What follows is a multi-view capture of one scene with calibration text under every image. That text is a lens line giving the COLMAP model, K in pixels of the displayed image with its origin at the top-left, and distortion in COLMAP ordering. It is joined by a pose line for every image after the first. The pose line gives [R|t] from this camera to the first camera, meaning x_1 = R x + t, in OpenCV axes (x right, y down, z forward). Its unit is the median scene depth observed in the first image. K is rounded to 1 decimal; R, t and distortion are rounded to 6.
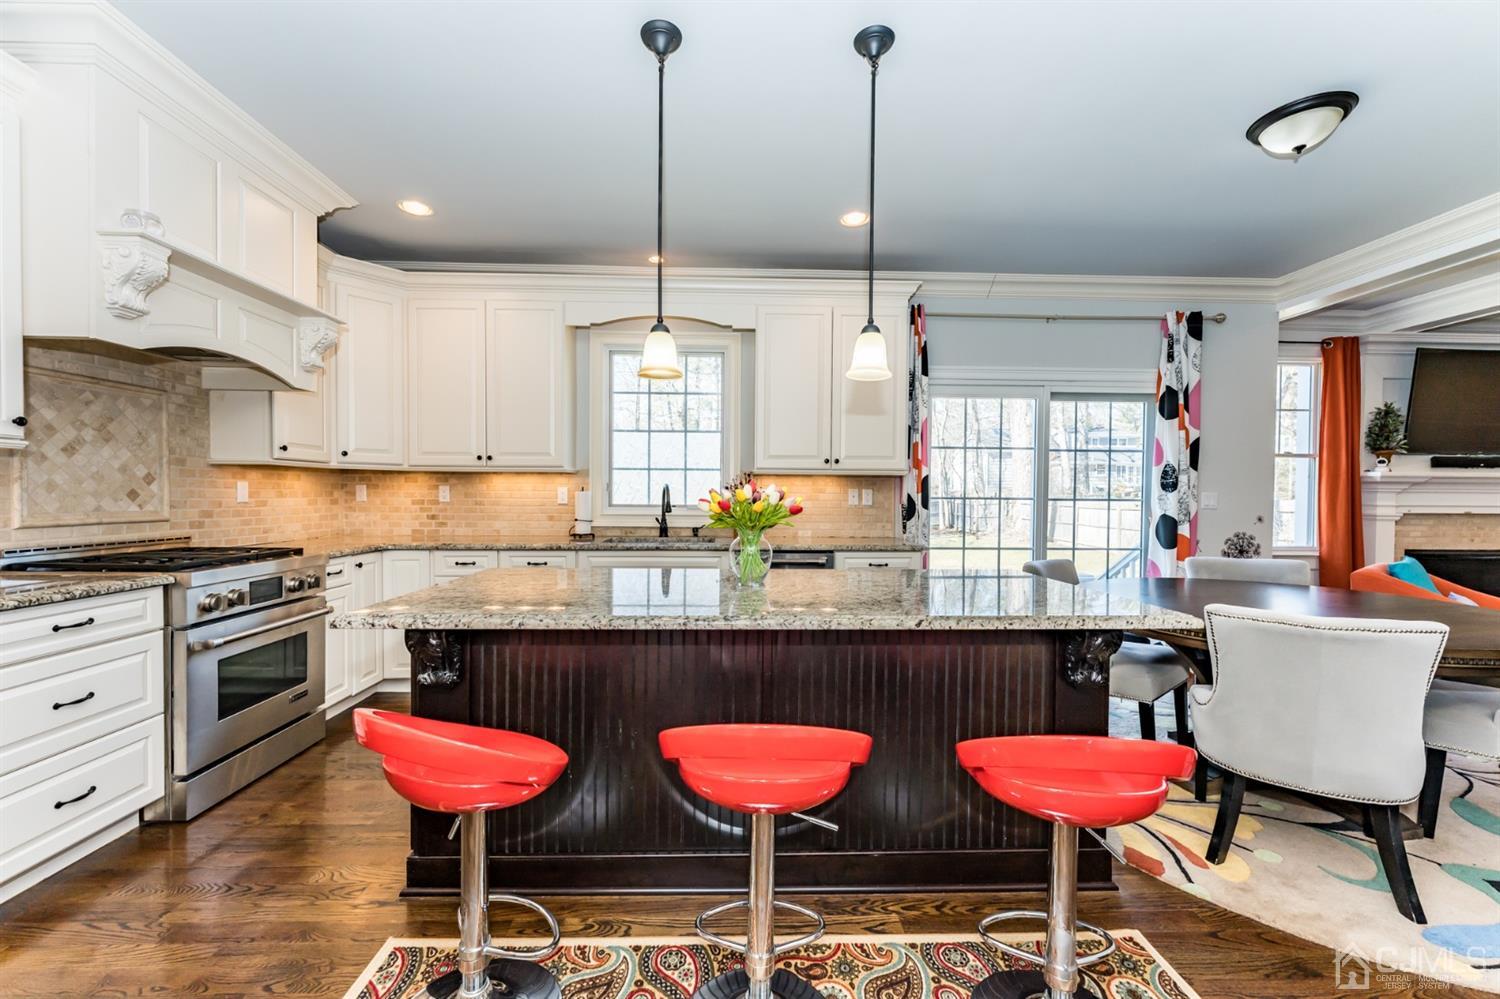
lens RADIAL K [[594.1, 0, 746.4], [0, 594.1, 503.1], [0, 0, 1]] dist [0.001640, -0.001026]
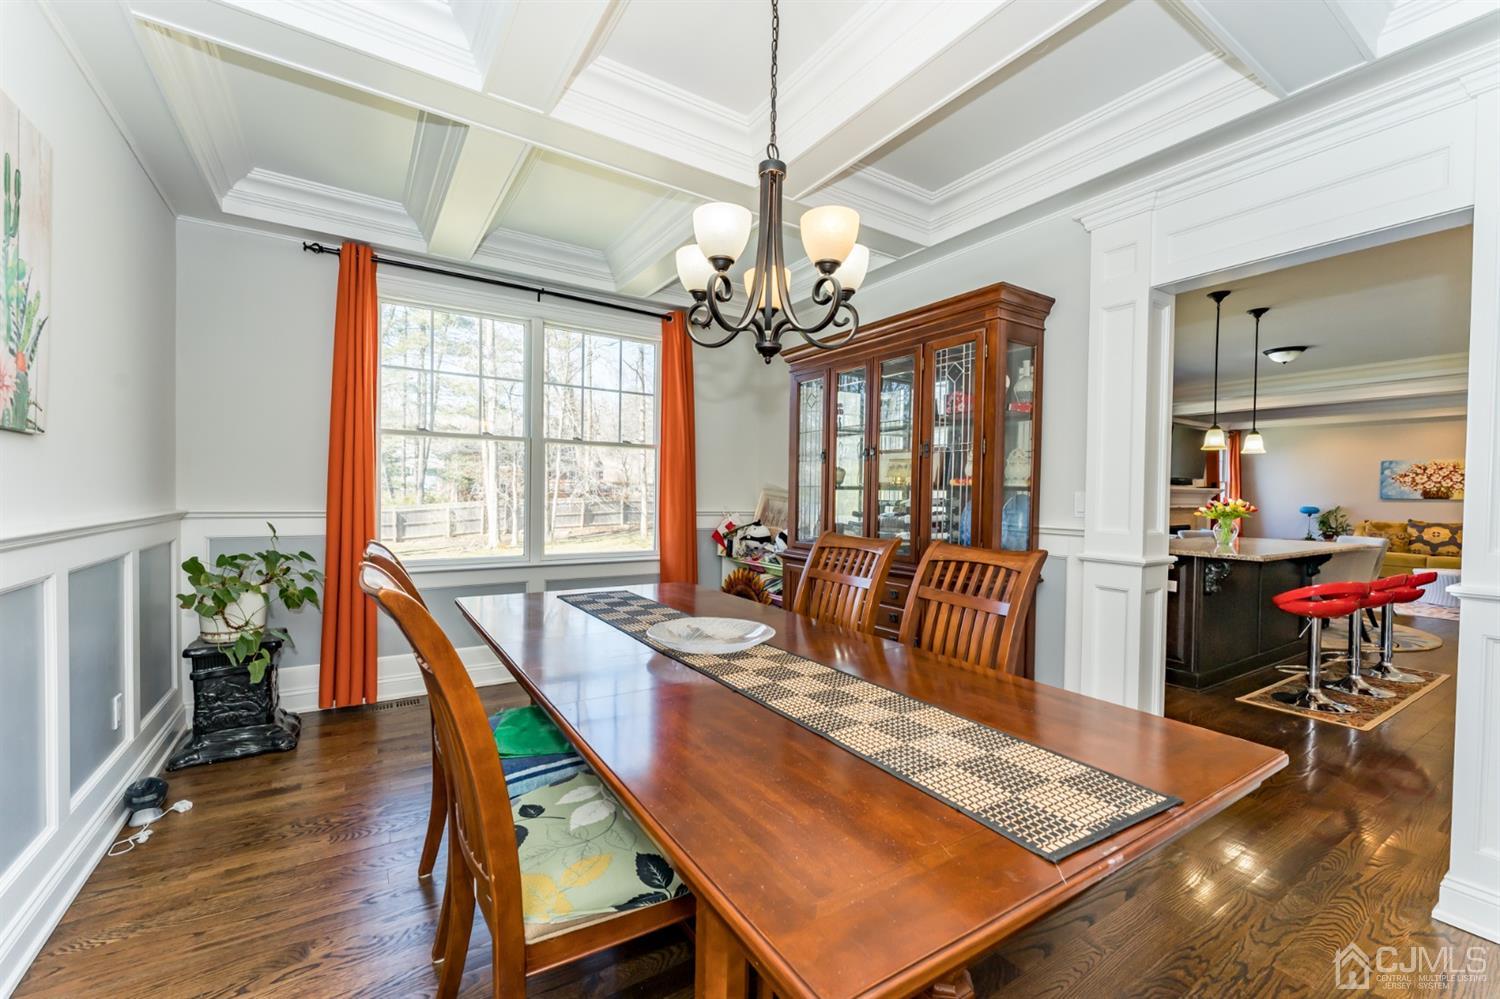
lens RADIAL K [[594.1, 0, 745.1], [0, 594.1, 501.4], [0, 0, 1]] dist [0.001640, -0.001026]
pose [[0.862357, -0.002588, 0.506293, -1.310022], [0.000884, 0.999993, 0.003605, -0.014592], [-0.506299, -0.002661, 0.862354, -0.001803]]
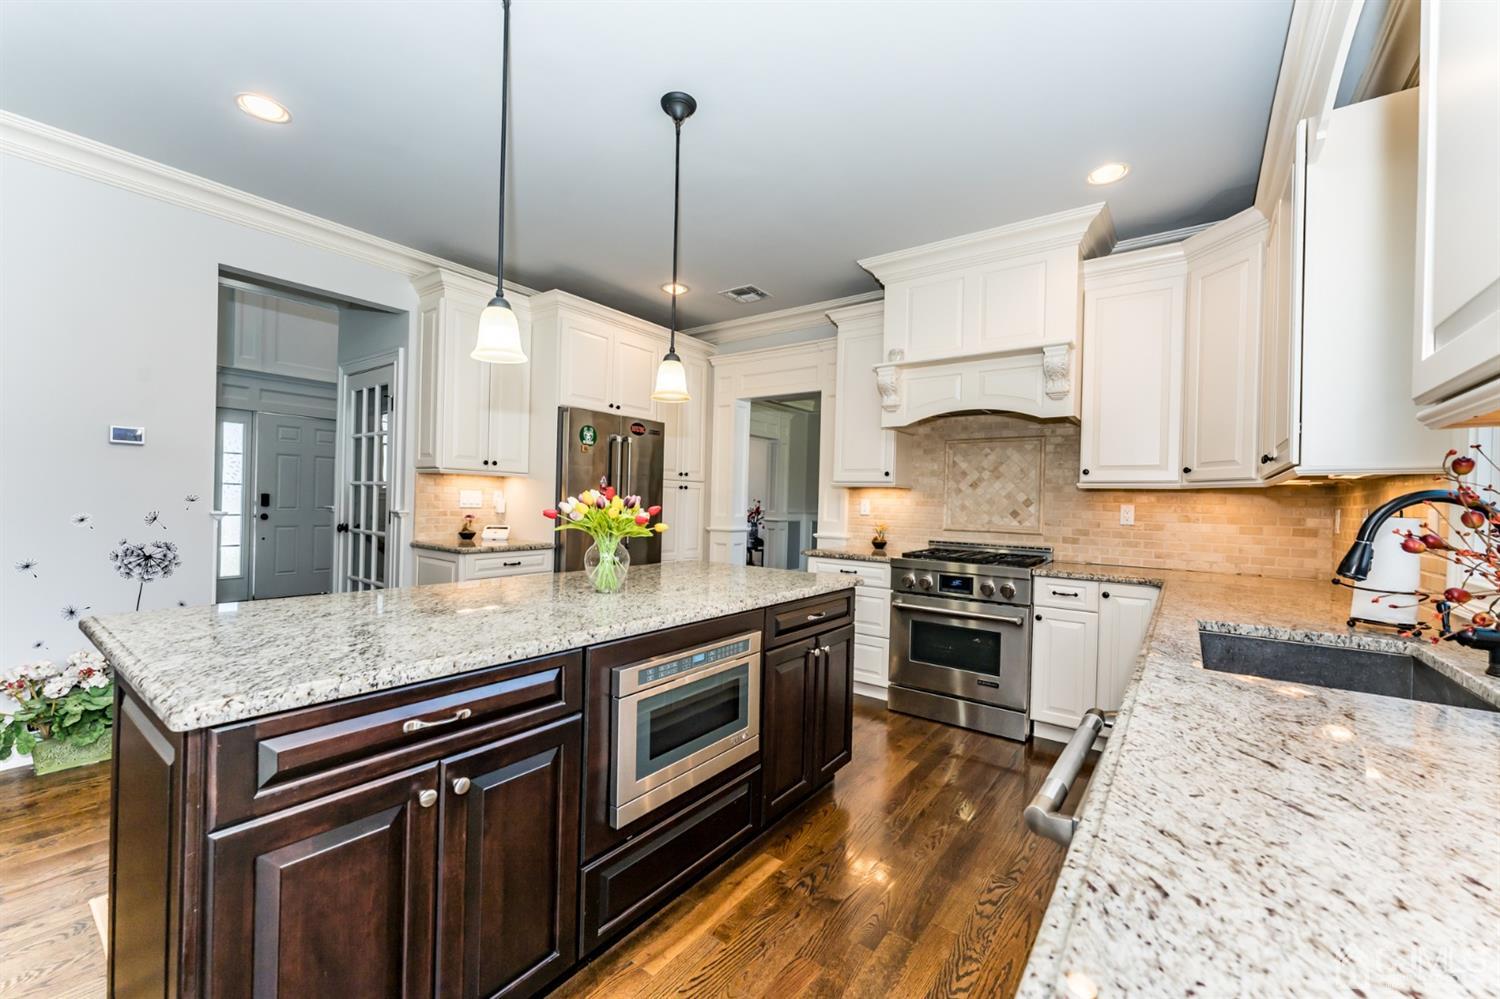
lens RADIAL K [[594.1, 0, 766.5], [0, 594.1, 515.8], [0, 0, 1]] dist [0.001640, -0.001026]
pose [[-0.606511, -0.002445, -0.795071, 0.301007], [-0.041952, 0.998701, 0.028931, -0.016691], [0.793967, 0.050902, -0.605826, 0.899676]]
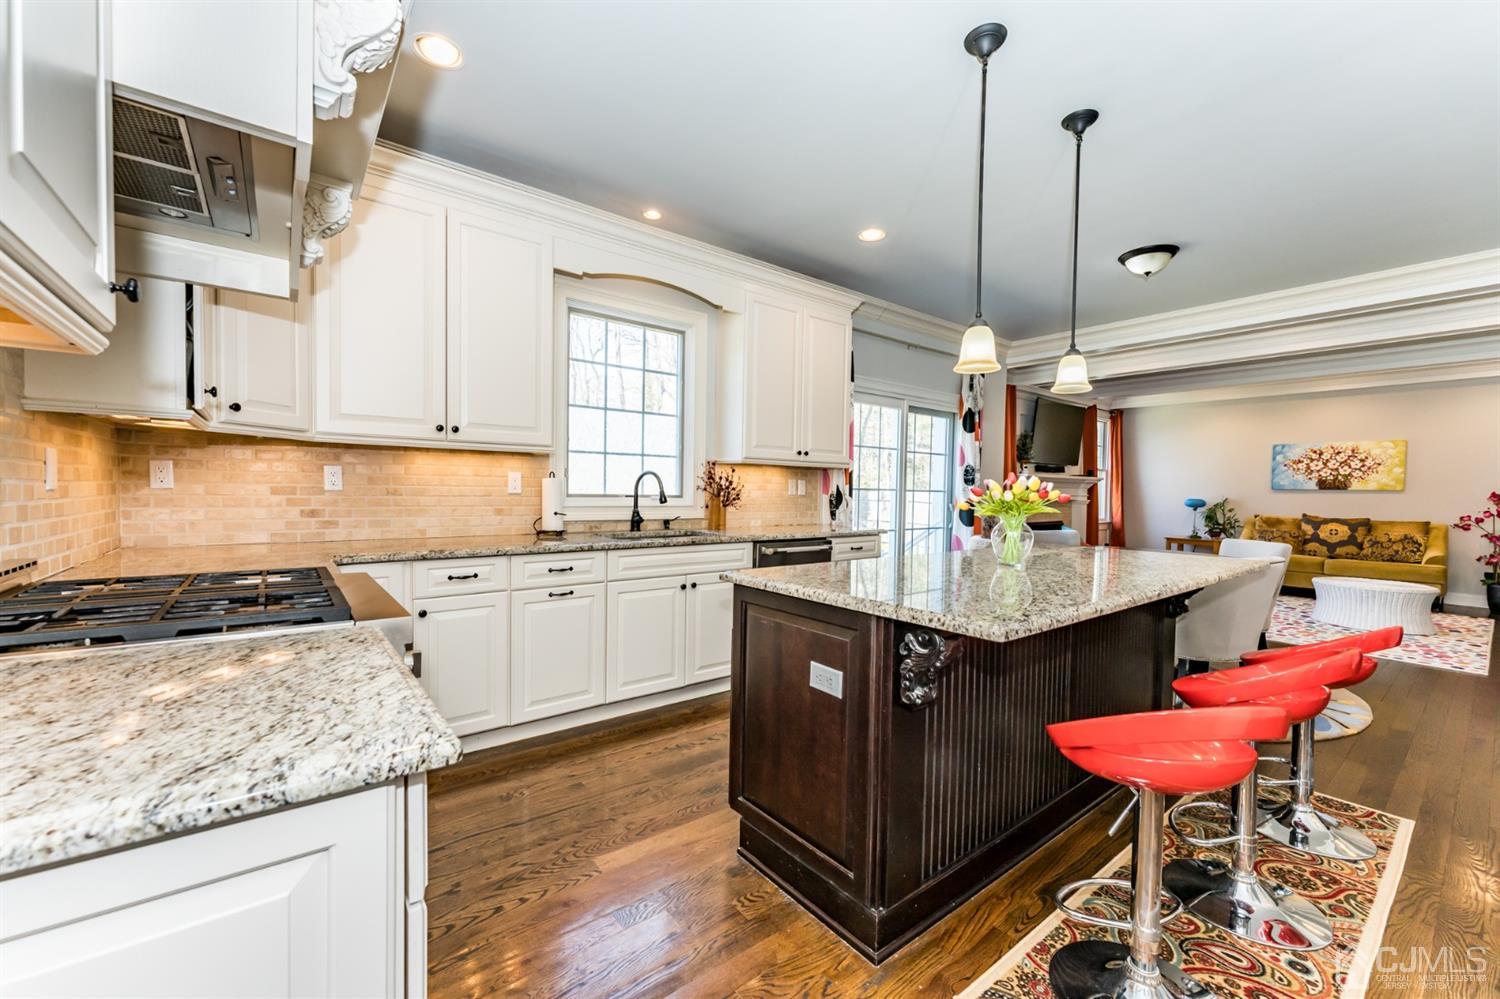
lens RADIAL K [[594.1, 0, 748.4], [0, 594.1, 500.9], [0, 0, 1]] dist [0.001640, -0.001026]
pose [[0.805412, -0.006607, 0.592678, -0.526326], [-0.000601, 0.999928, 0.011963, 0.001624], [-0.592715, -0.009992, 0.805351, 0.192541]]
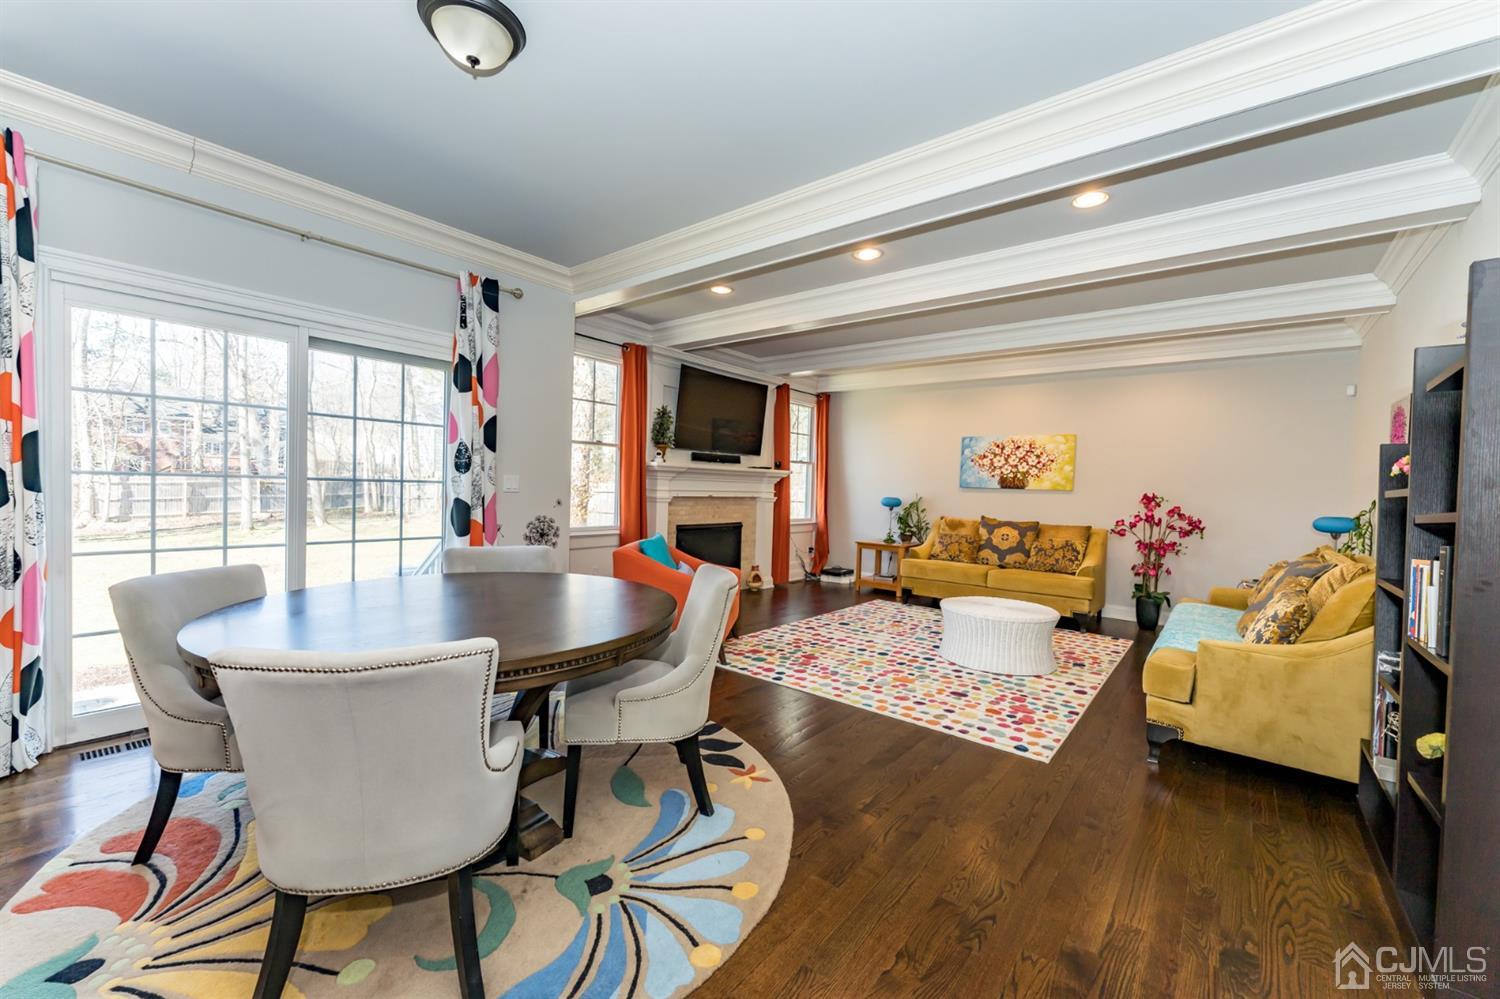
lens RADIAL K [[594.1, 0, 748.1], [0, 594.1, 505.7], [0, 0, 1]] dist [0.001640, -0.001026]
pose [[0.652597, -0.012365, 0.757605, 0.312931], [-0.015516, 0.999439, 0.029677, -0.003117], [-0.757547, -0.031122, 0.652039, 0.084361]]
